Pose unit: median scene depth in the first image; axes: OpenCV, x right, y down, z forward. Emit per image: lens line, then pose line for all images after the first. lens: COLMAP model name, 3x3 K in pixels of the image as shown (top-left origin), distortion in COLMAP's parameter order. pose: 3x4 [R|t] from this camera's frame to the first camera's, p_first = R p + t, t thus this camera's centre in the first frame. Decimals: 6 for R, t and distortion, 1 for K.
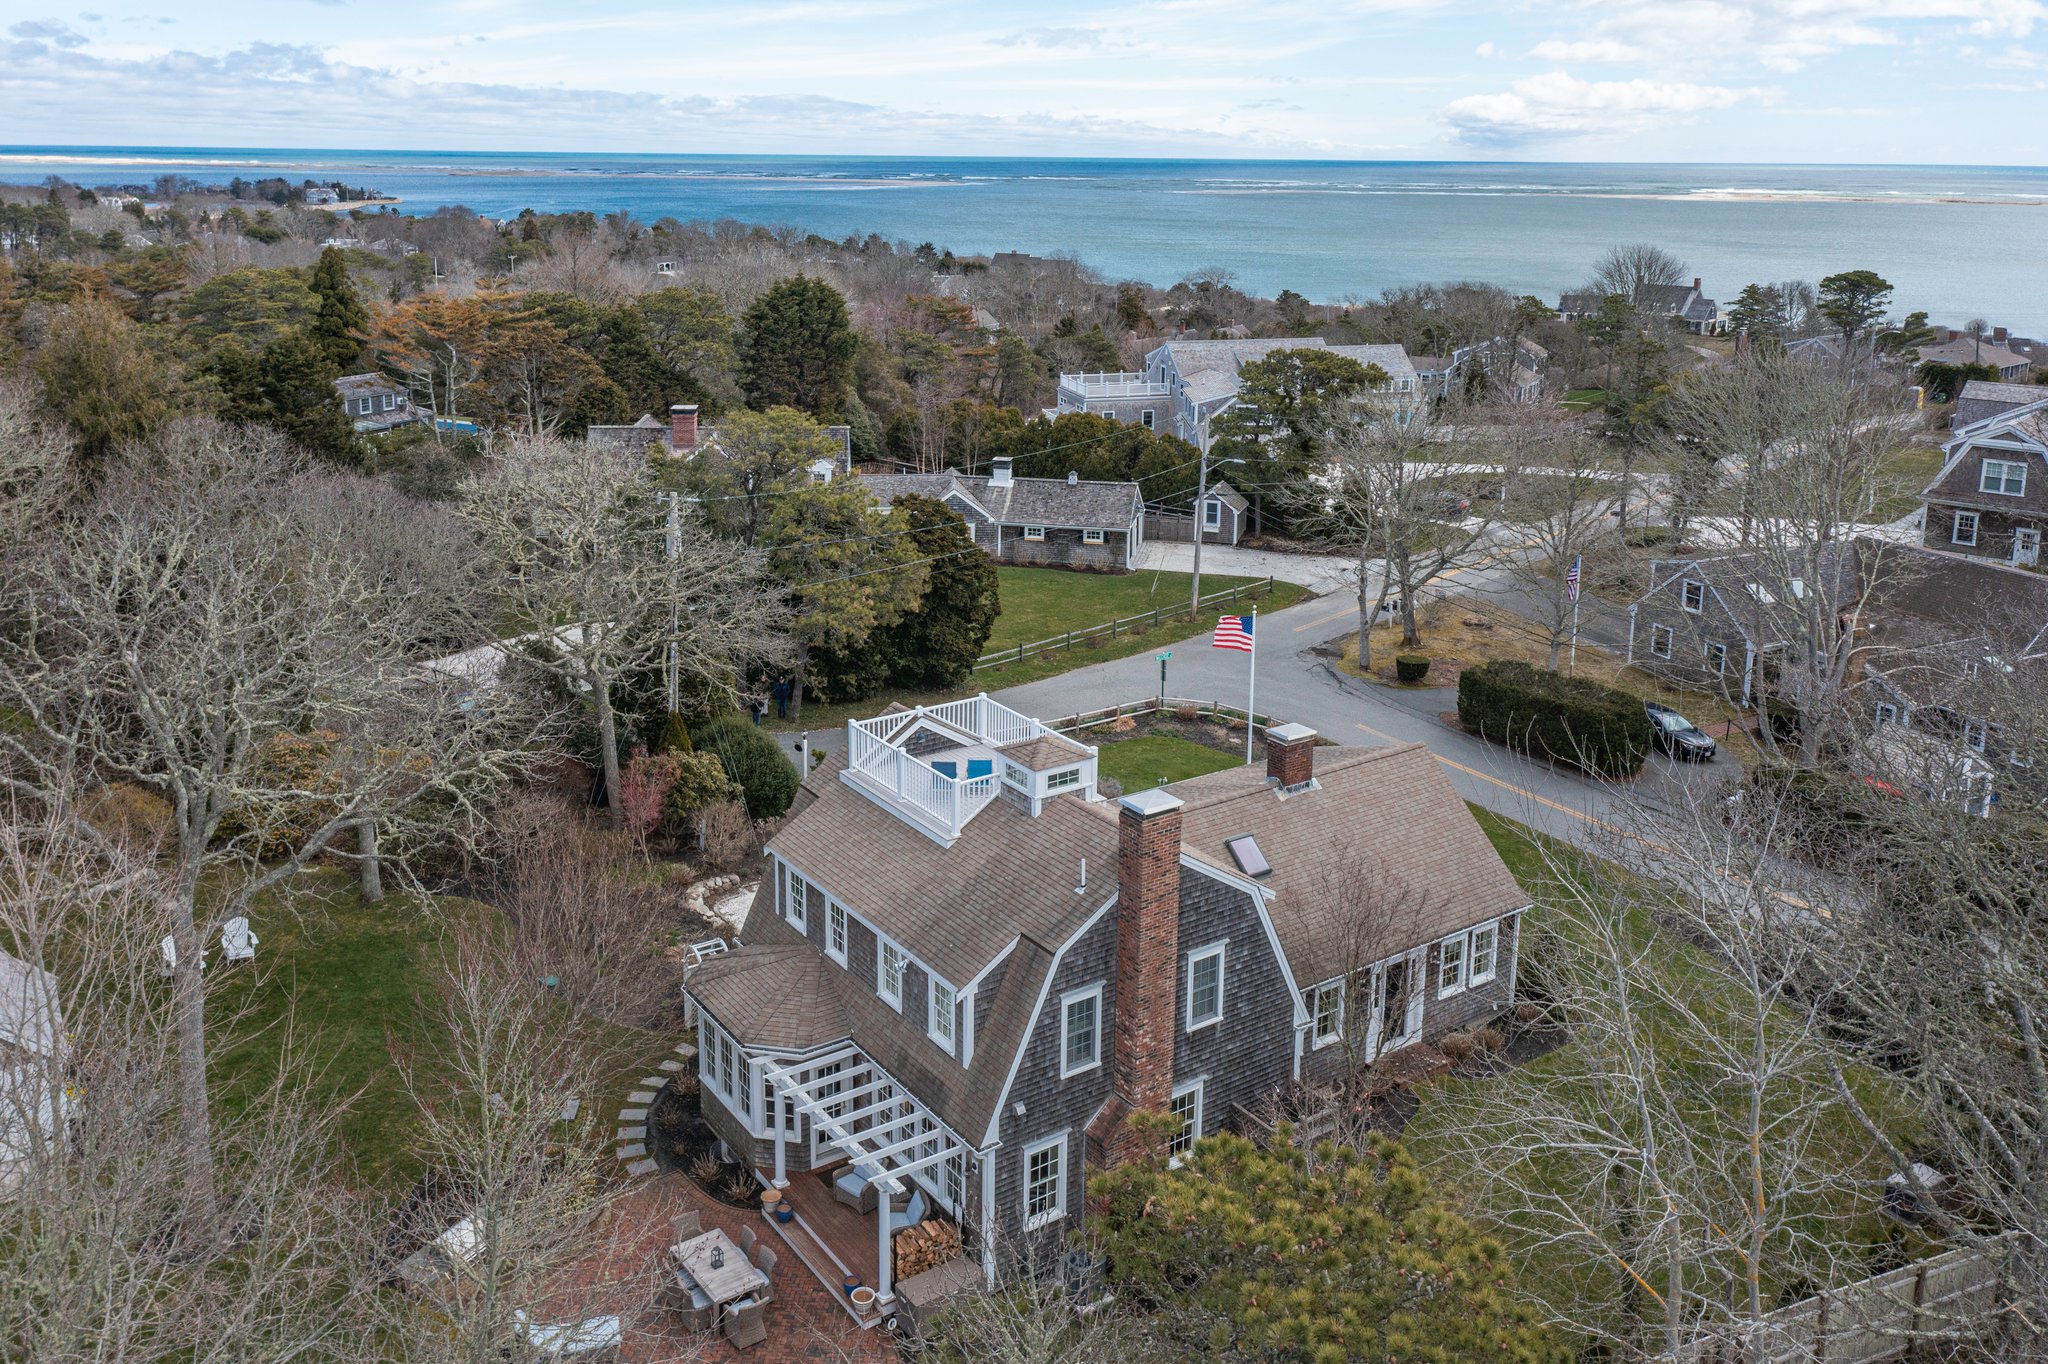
lens RADIAL K [[1666.9, 0, 1018.9], [0, 1666.9, 512.5], [0, 0, 1]] dist [0.002179, 0.006905]
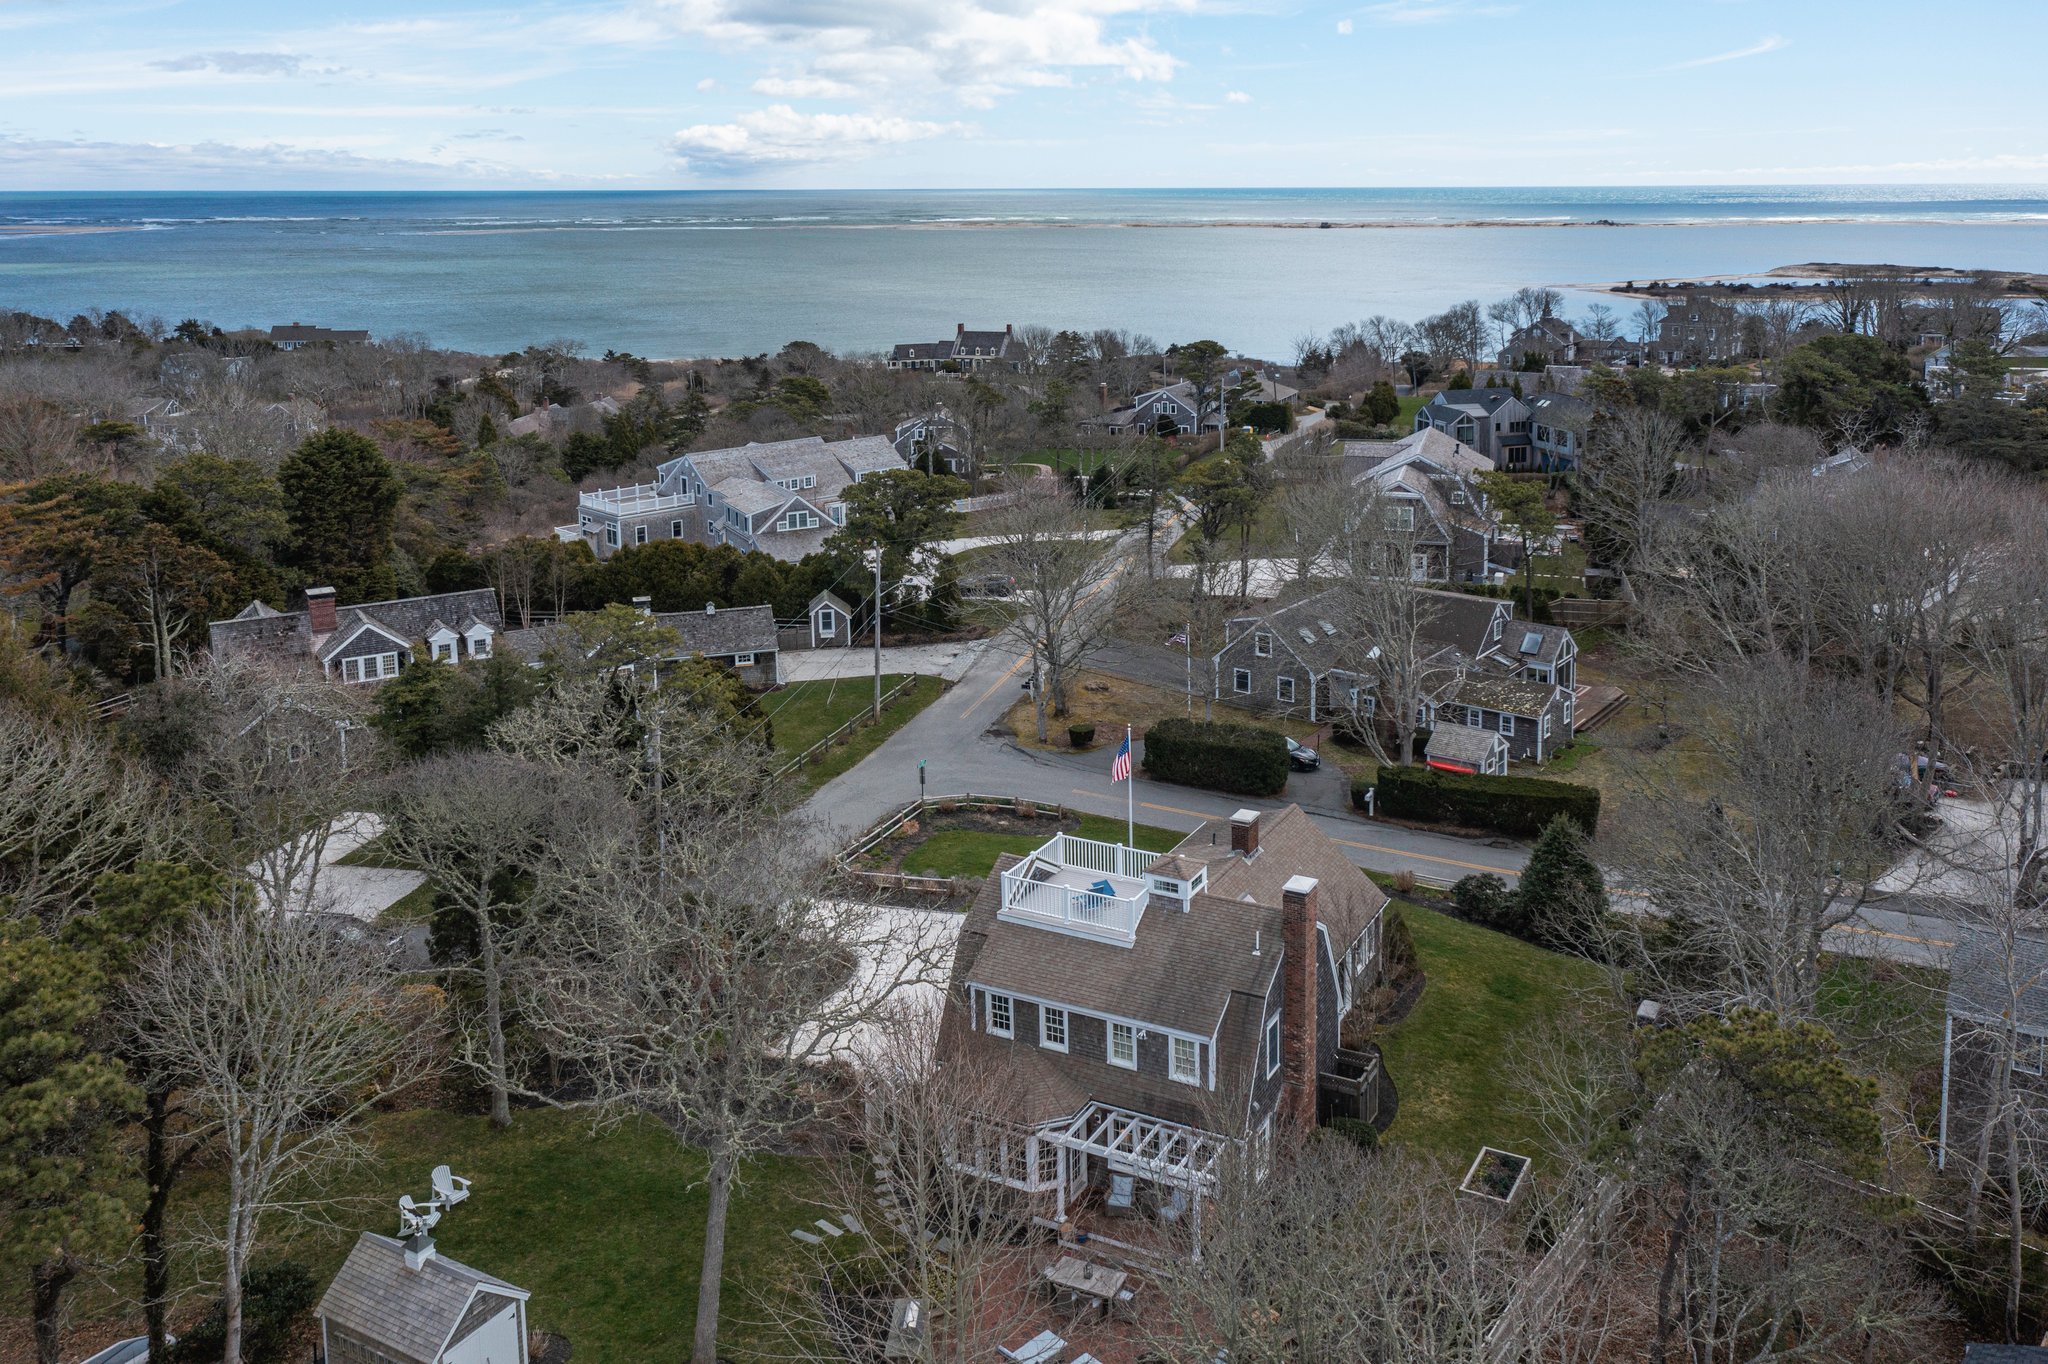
lens RADIAL K [[1660.0, 0, 1146.0], [0, 1660.0, 432.2], [0, 0, 1]] dist [0.000448, 0.000920]
pose [[0.871067, -0.083906, 0.483943, -0.573898], [0.115111, 0.992733, -0.035071, -0.155799], [-0.477484, 0.086256, 0.874396, -0.240930]]
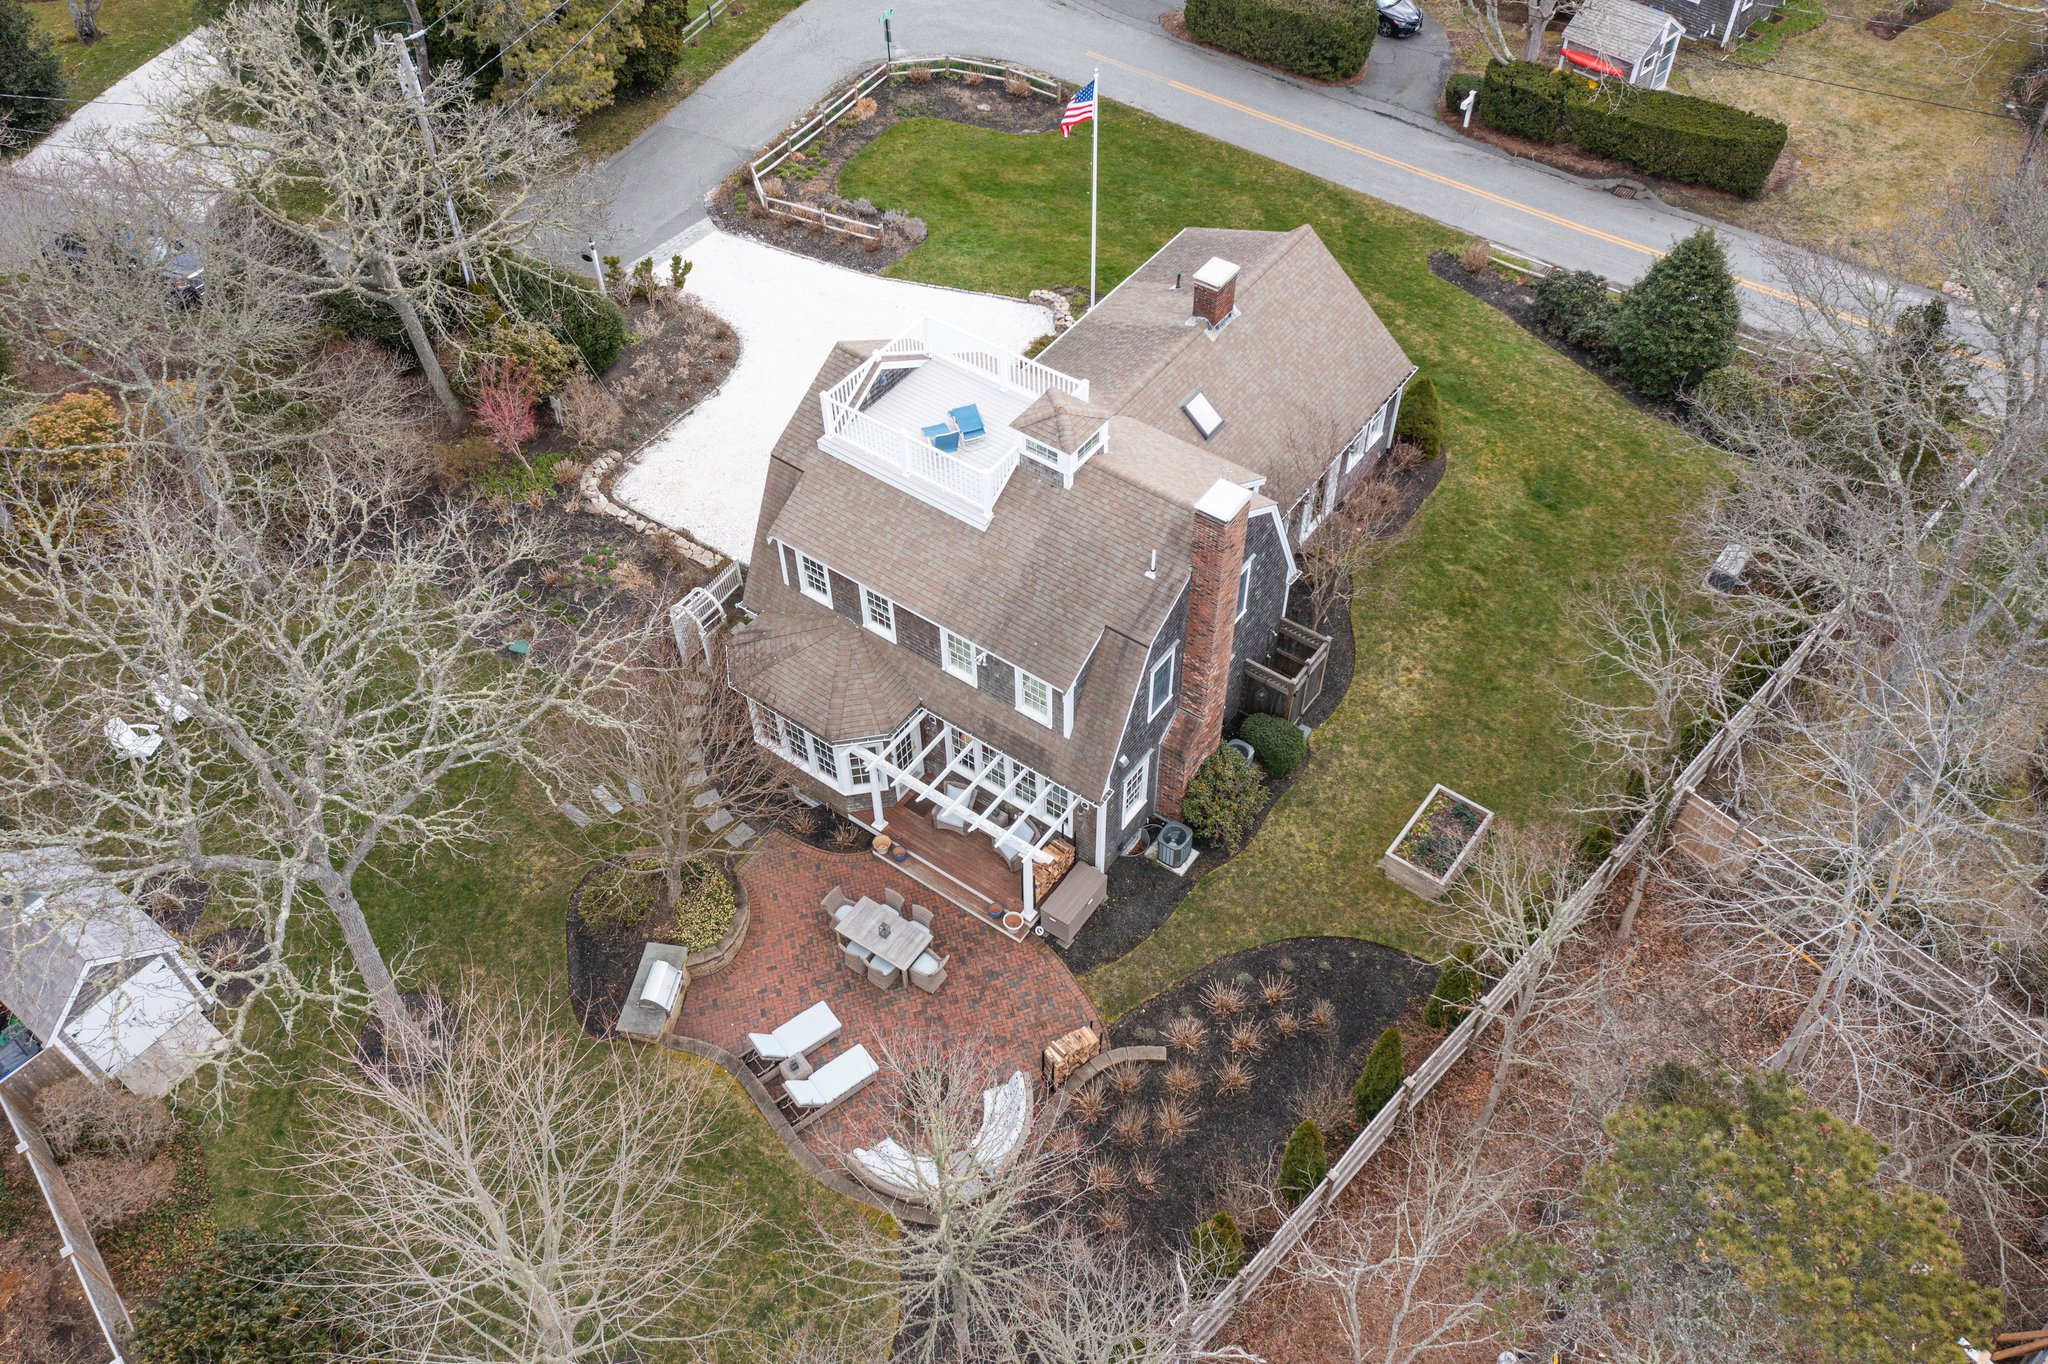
lens RADIAL K [[1575.7, 0, 1024.0], [0, 1575.7, 682.0], [0, 0, 1]] dist [0.005862, 0.004684]
pose [[0.943418, -0.265231, 0.199034, -0.196960], [0.092987, 0.787729, 0.608963, -0.257720], [-0.318301, -0.556000, 0.767821, 0.171673]]
